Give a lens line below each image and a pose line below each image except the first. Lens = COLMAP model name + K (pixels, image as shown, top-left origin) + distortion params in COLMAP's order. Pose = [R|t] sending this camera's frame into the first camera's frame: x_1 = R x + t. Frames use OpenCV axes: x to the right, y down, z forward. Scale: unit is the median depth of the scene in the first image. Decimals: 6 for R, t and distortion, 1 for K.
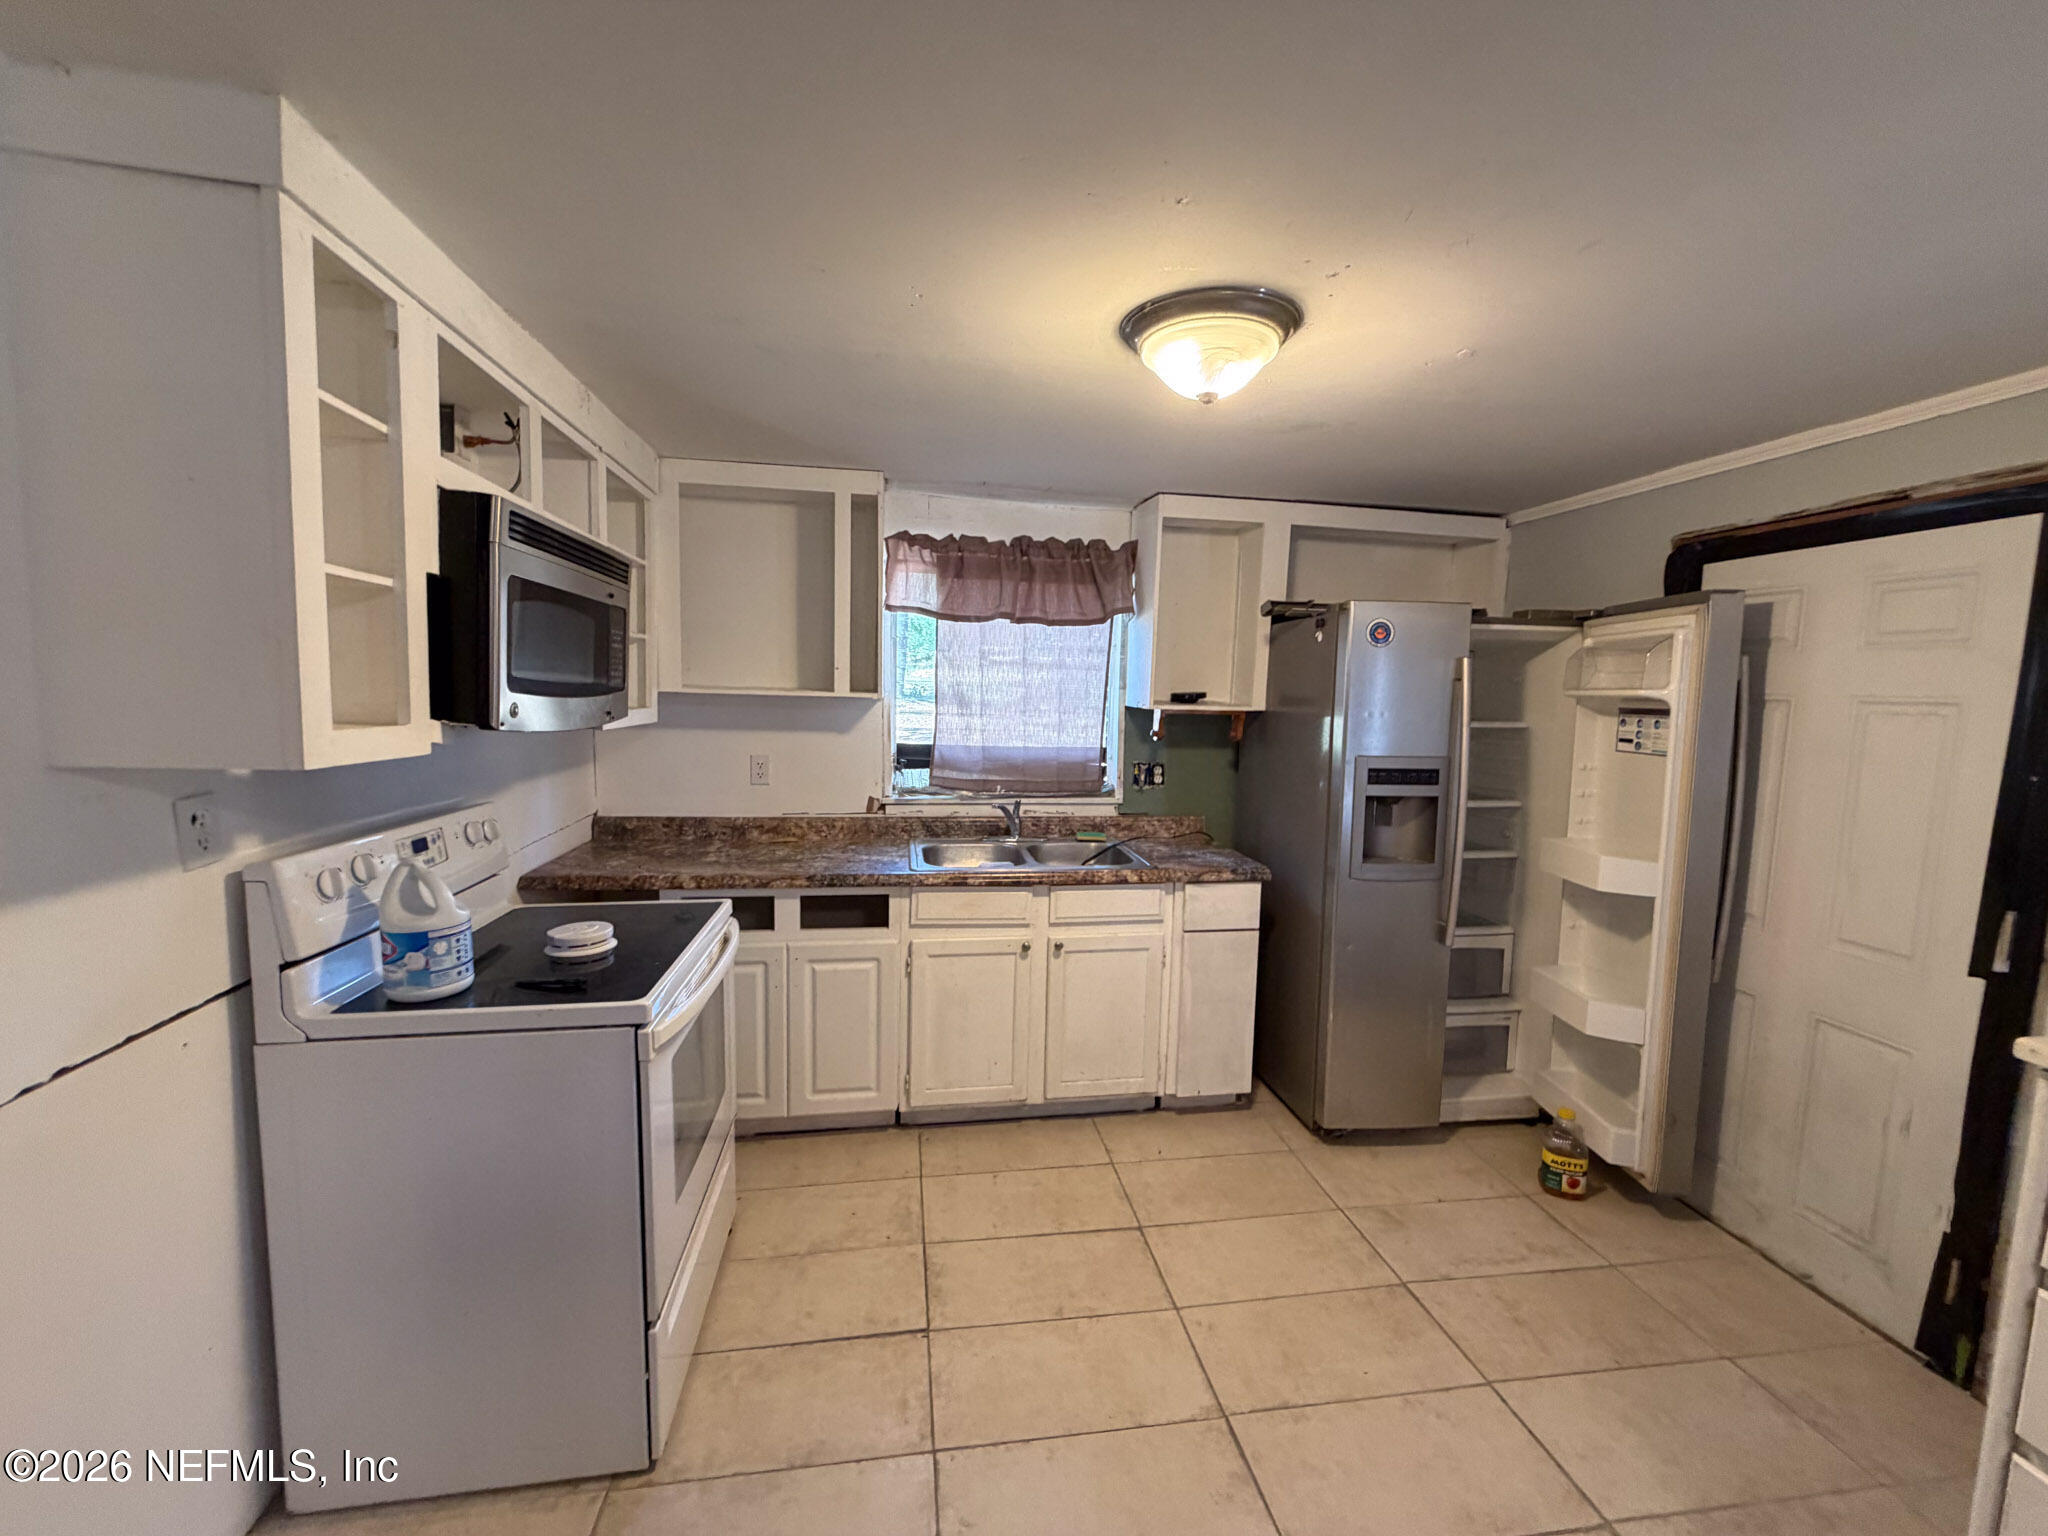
lens RADIAL K [[815.1, 0, 1017.0], [0, 815.1, 770.0], [0, 0, 1]] dist [-0.001718, 0.000538]
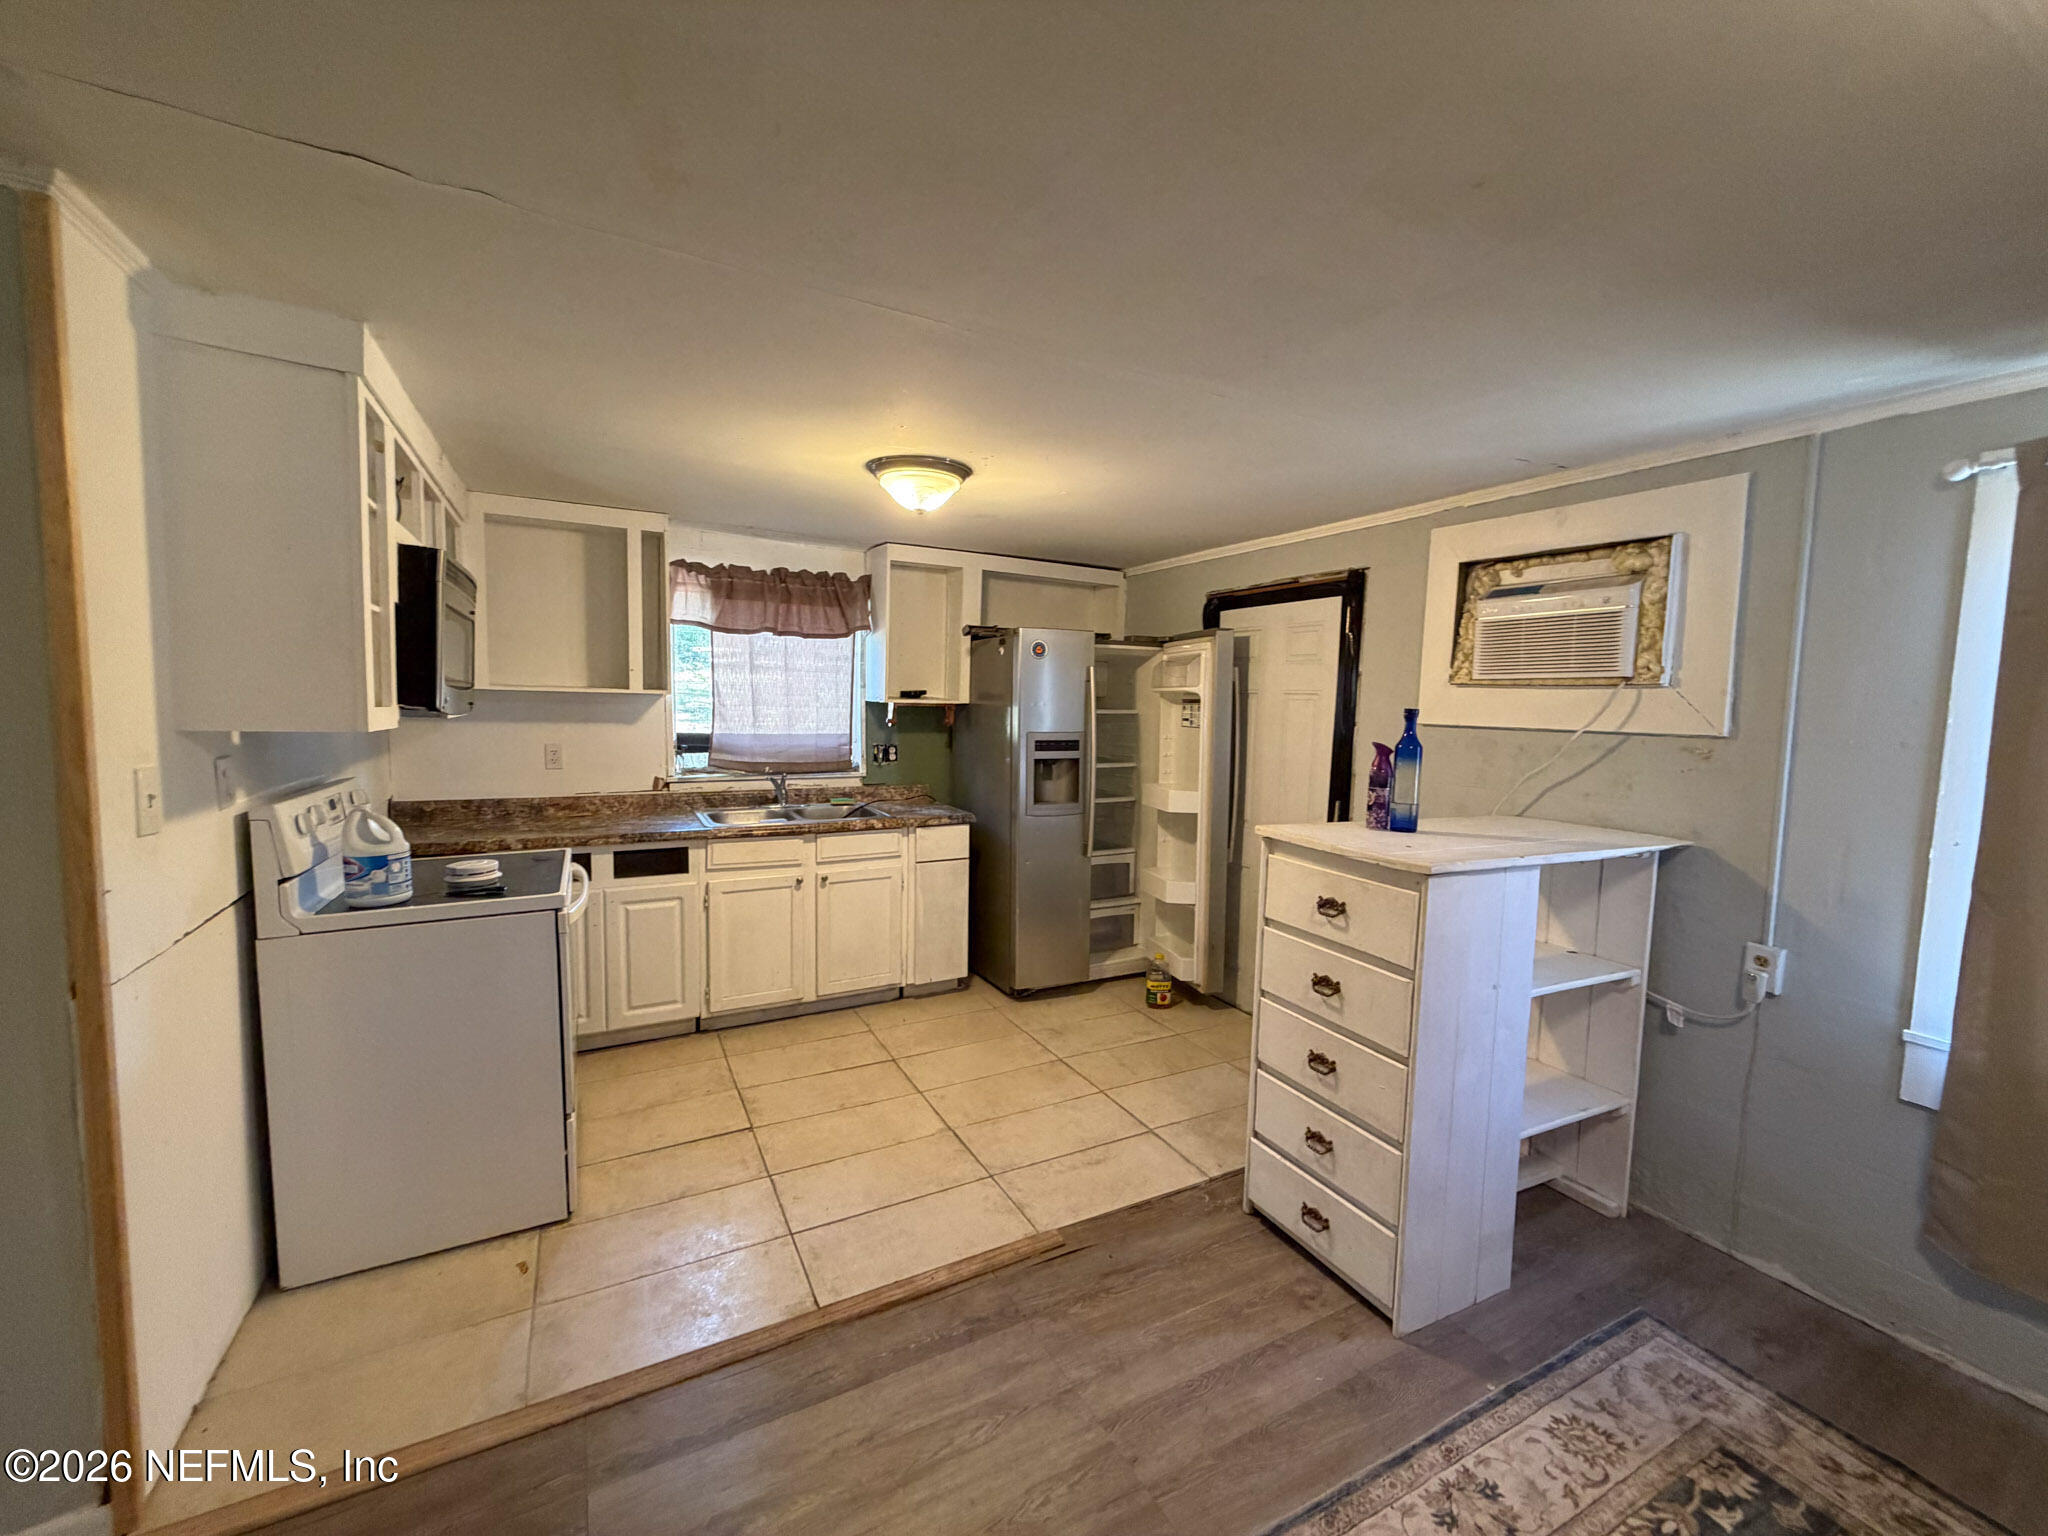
lens RADIAL K [[815.1, 0, 1020.9], [0, 815.1, 768.7], [0, 0, 1]] dist [-0.001718, 0.000538]
pose [[0.942974, -0.031906, 0.331333, -0.085393], [0.033991, 0.999422, -0.000498, 0.048812], [-0.331126, 0.011732, 0.943514, -0.385781]]
